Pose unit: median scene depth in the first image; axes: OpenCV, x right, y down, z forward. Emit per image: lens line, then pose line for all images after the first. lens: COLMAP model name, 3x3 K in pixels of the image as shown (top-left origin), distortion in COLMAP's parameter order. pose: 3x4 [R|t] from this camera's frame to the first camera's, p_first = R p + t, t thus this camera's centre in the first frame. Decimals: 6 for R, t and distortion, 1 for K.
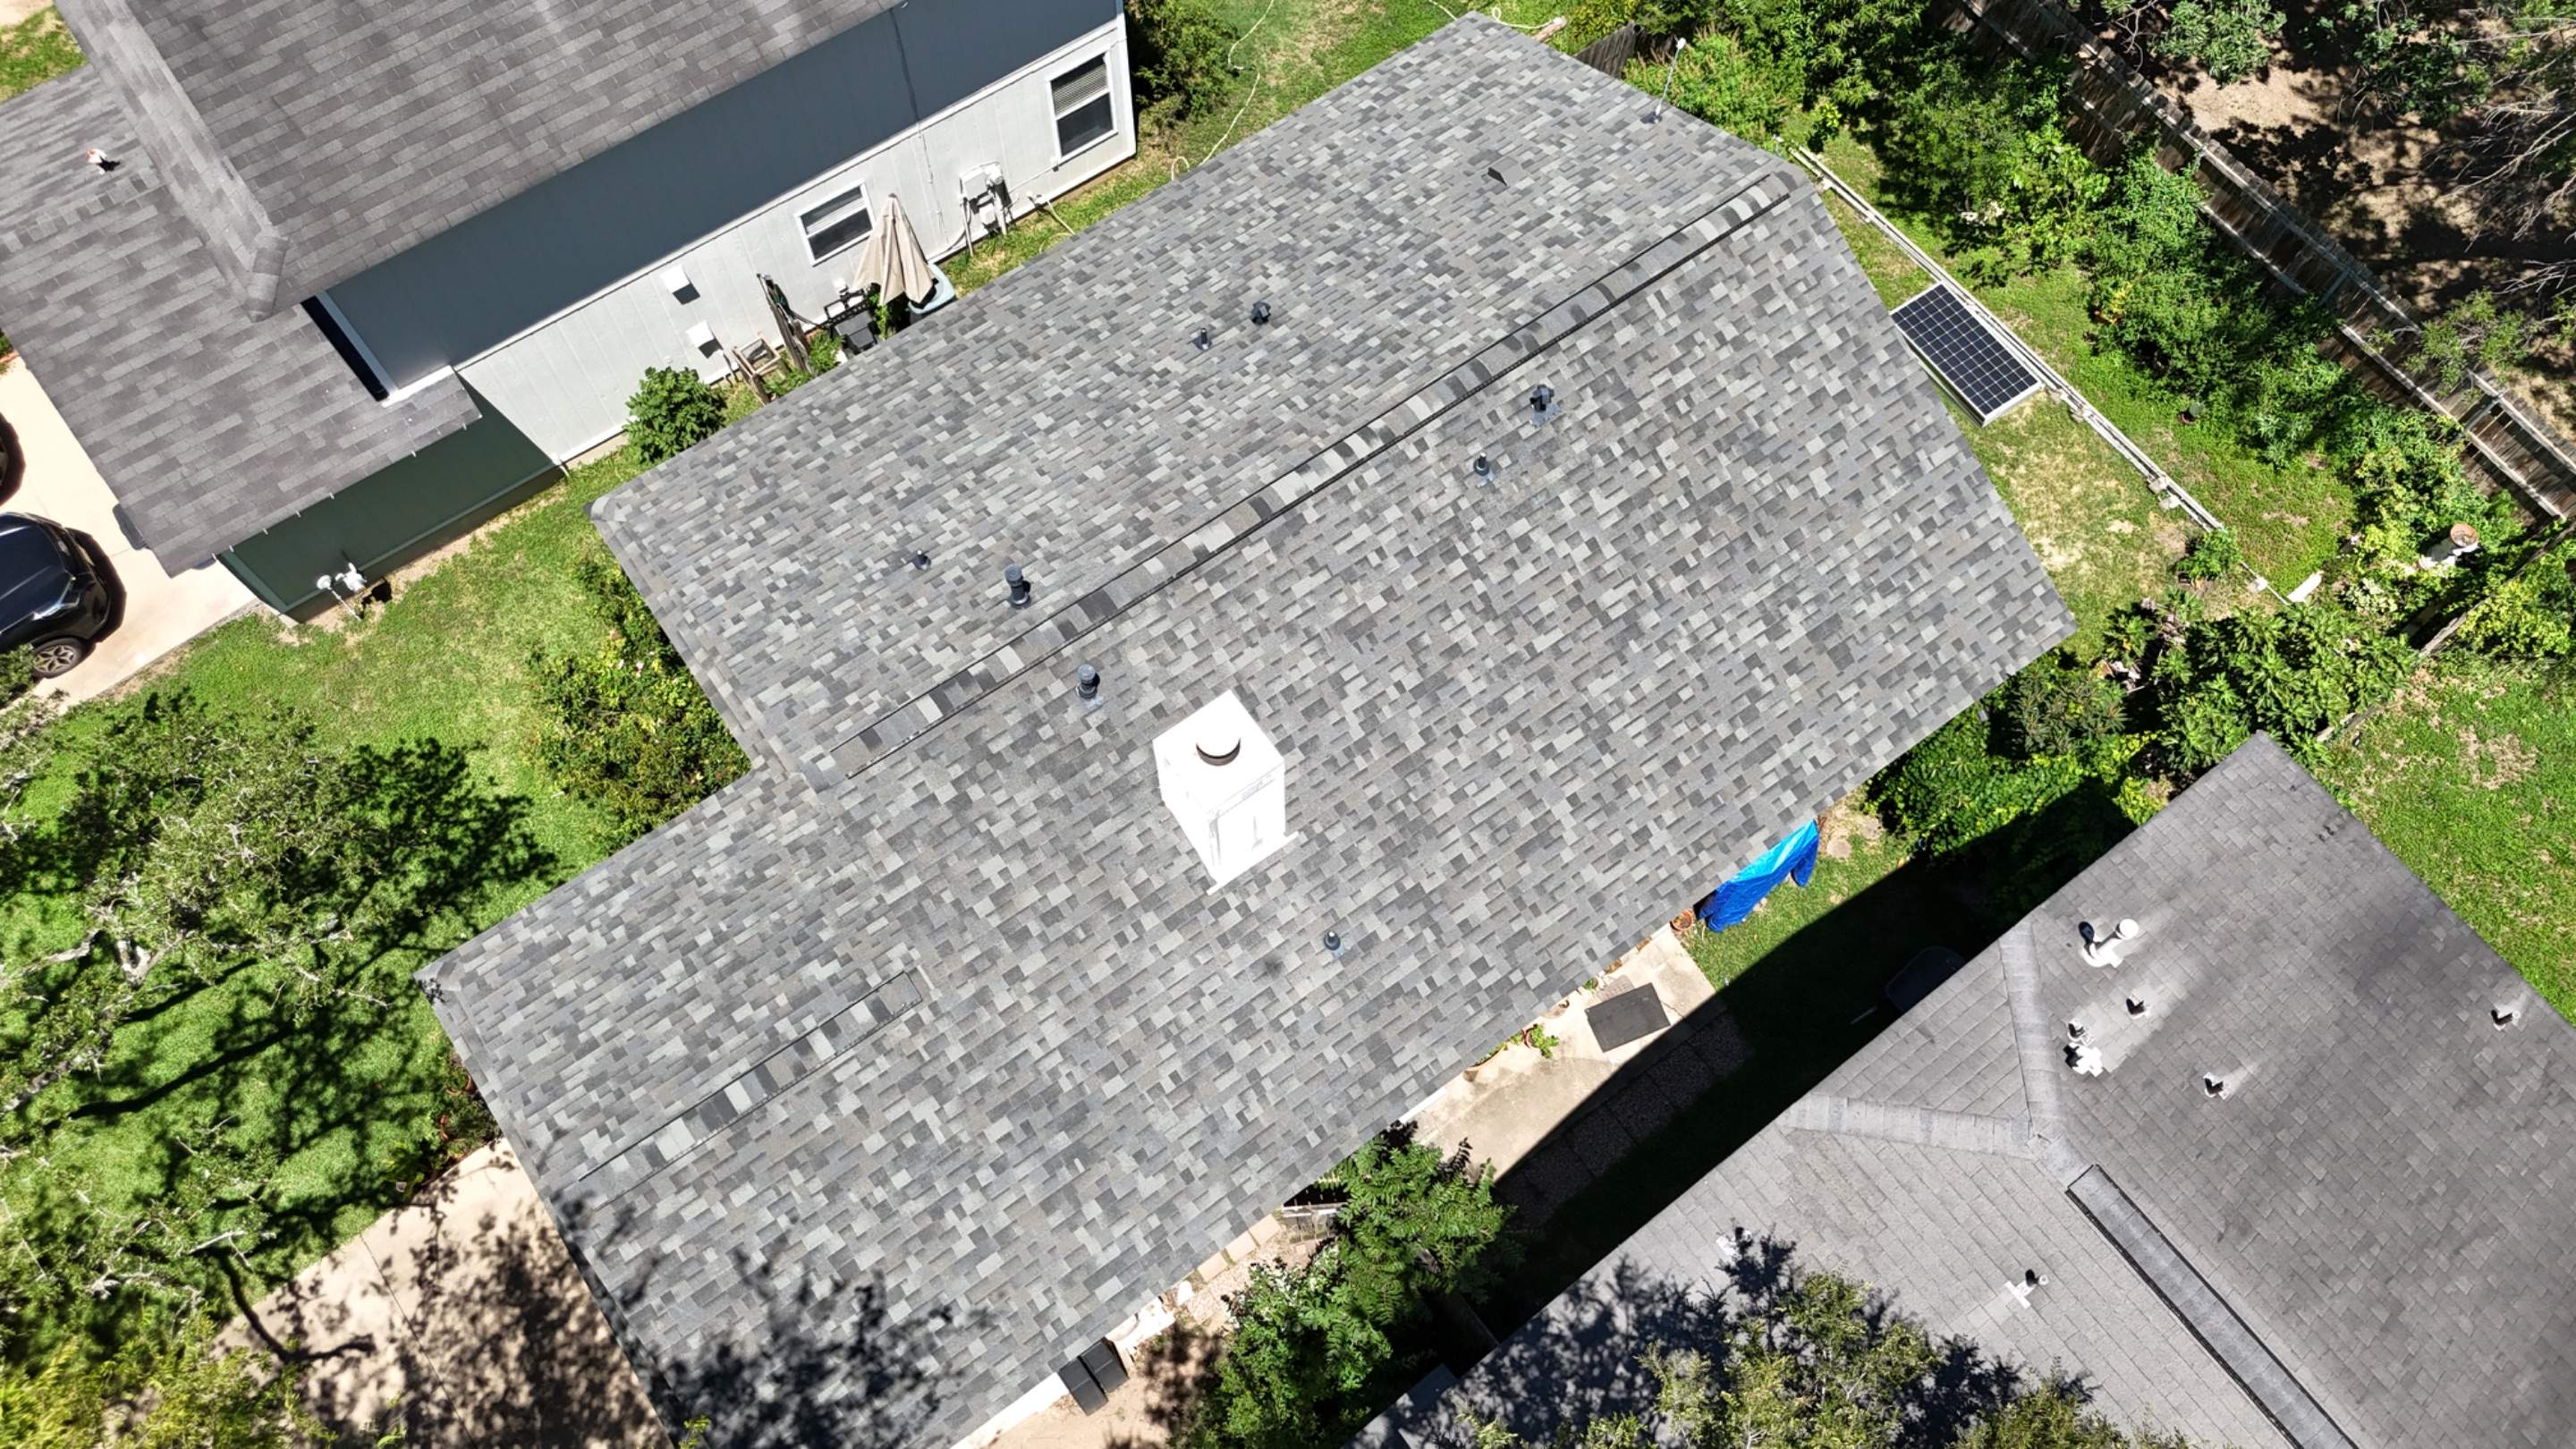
lens RADIAL K [[1886.1, 0, 1292.2], [0, 1886.1, 723.4], [0, 0, 1]] dist [0.104658, -0.137668]
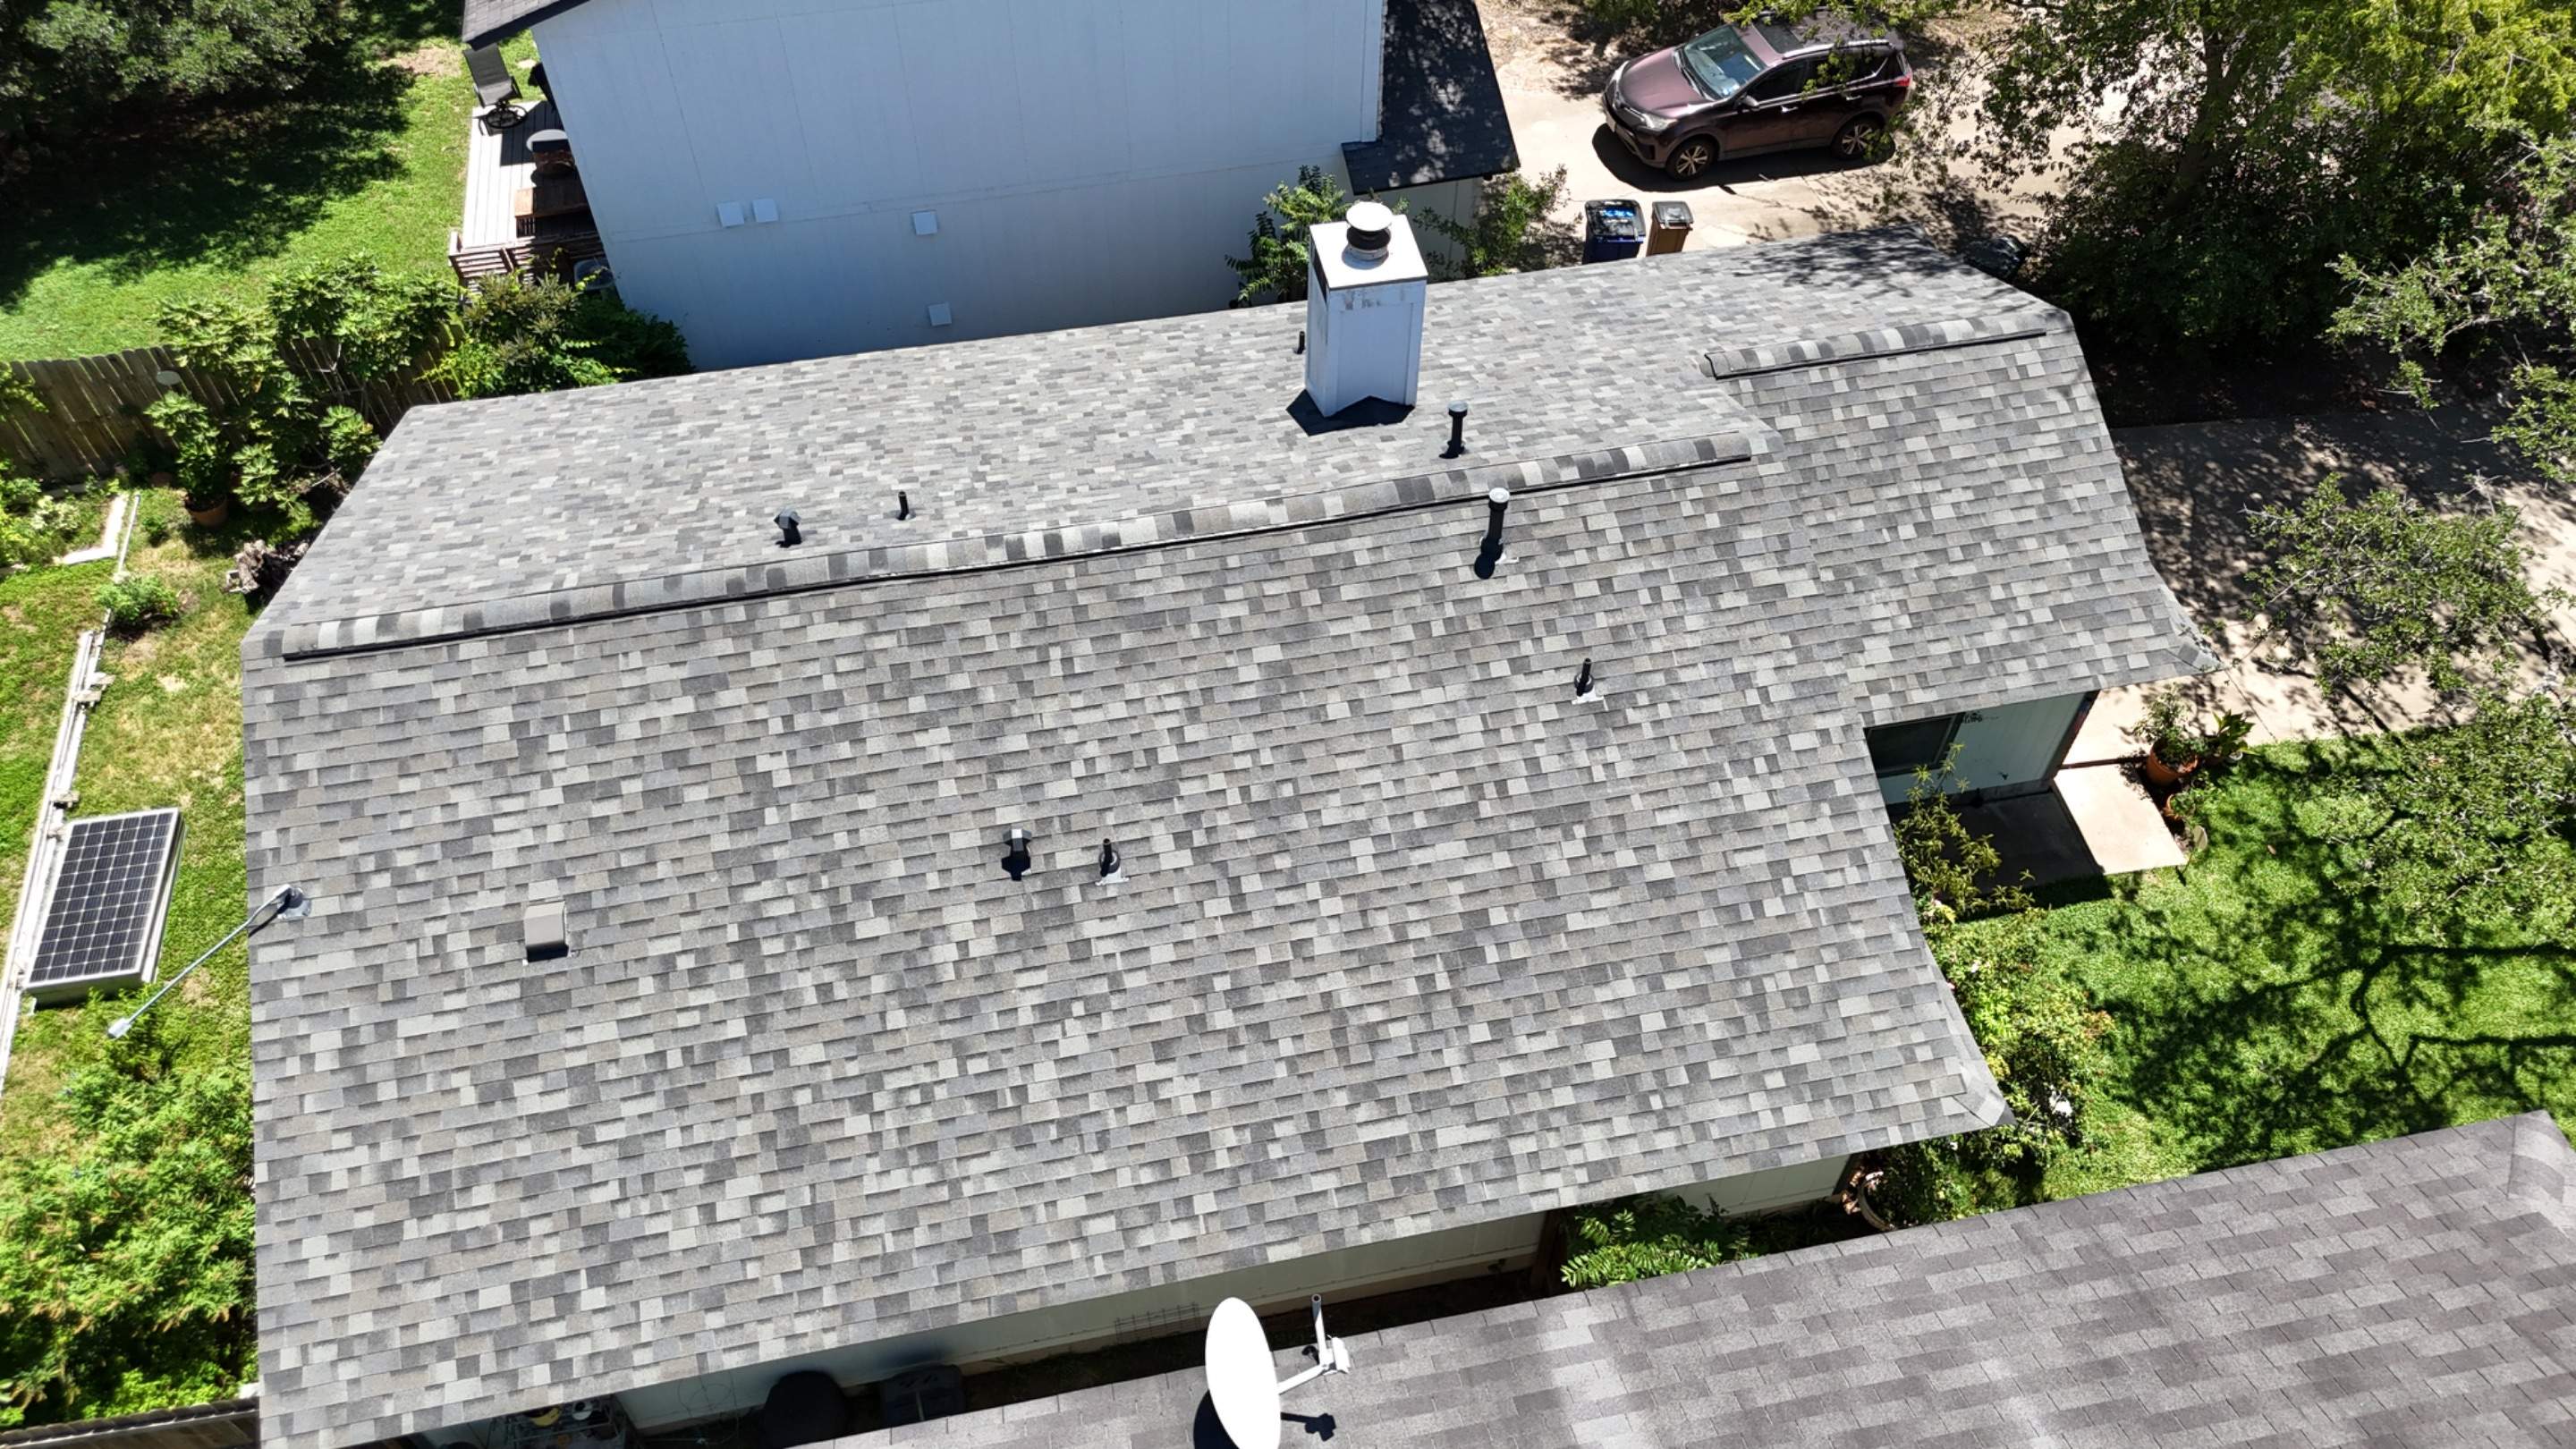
lens RADIAL K [[1891.0, 0, 1283.6], [0, 1891.0, 723.5], [0, 0, 1]] dist [0.106116, -0.142518]
pose [[-0.910826, -0.327698, 0.251019, -0.283017], [0.371343, -0.384885, 0.844966, -0.801657], [-0.180280, 0.862831, 0.472252, 0.660271]]
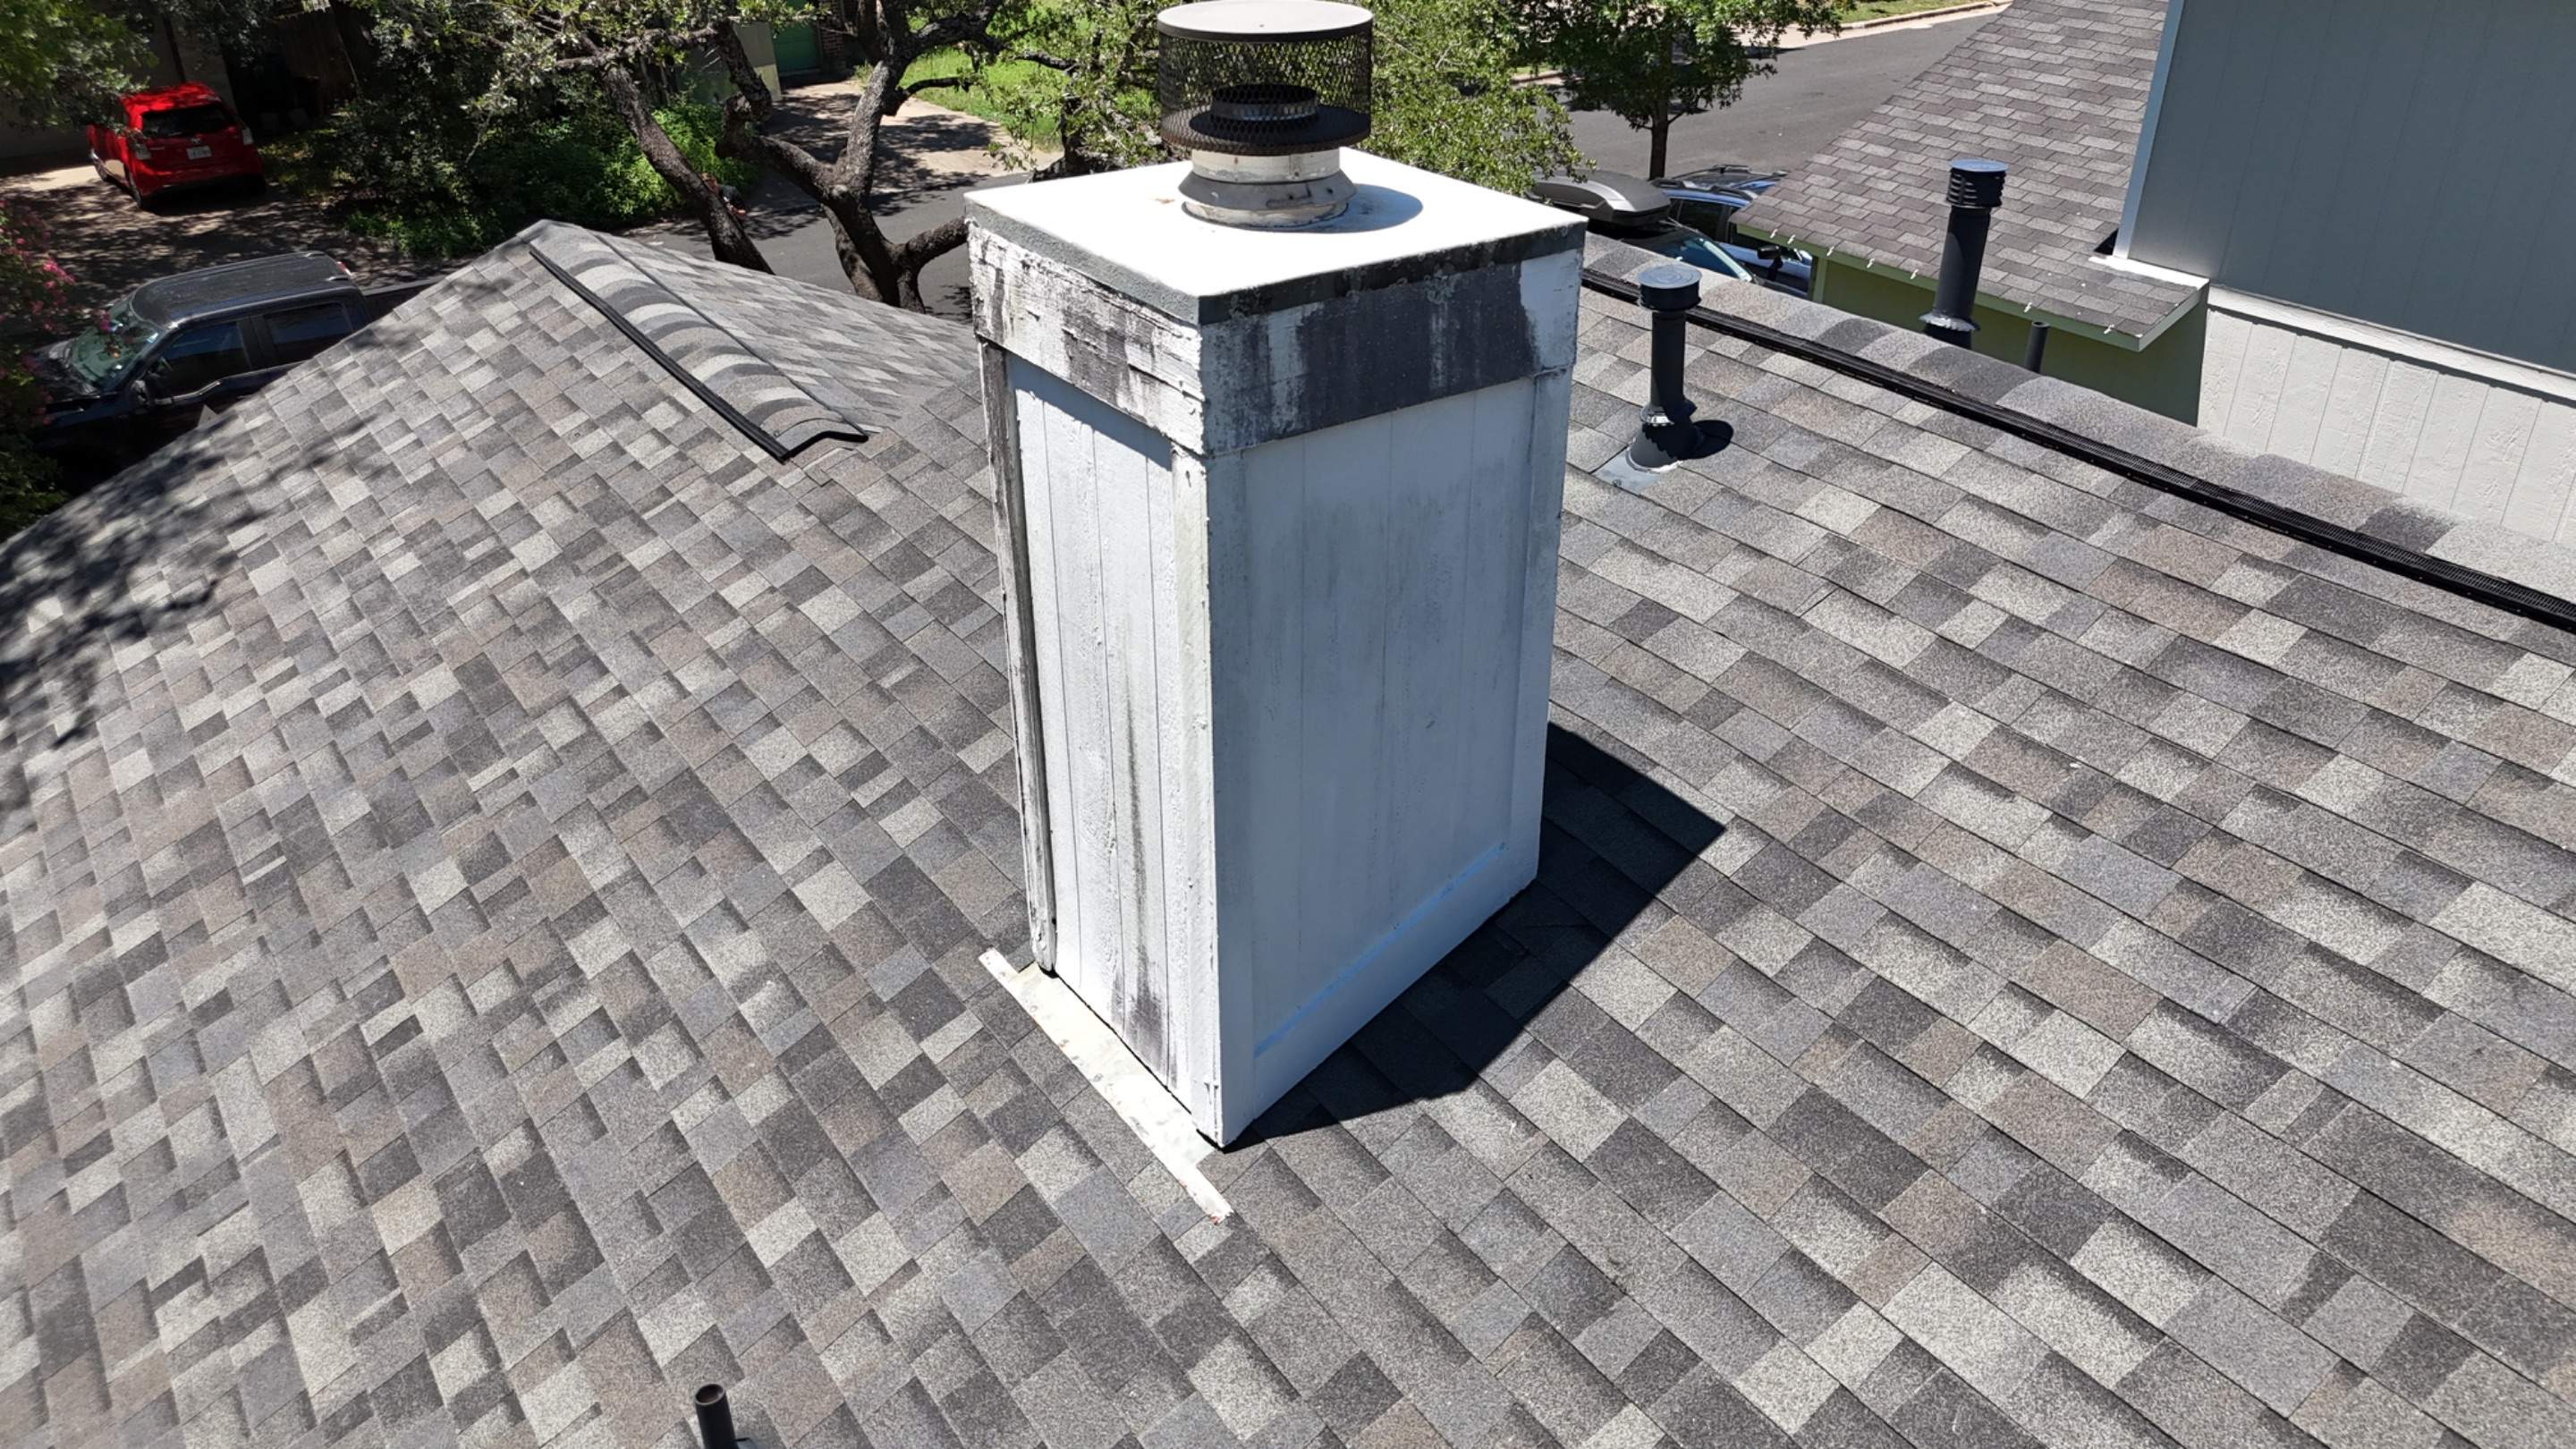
lens RADIAL K [[1904.4, 0, 1289.1], [0, 1904.4, 716.5], [0, 0, 1]] dist [0.072644, -0.070000]
pose [[-0.021920, 0.475672, -0.879349, 0.155914], [-0.912387, 0.350081, 0.212115, -0.011979], [0.408741, 0.806957, 0.426324, 0.833483]]
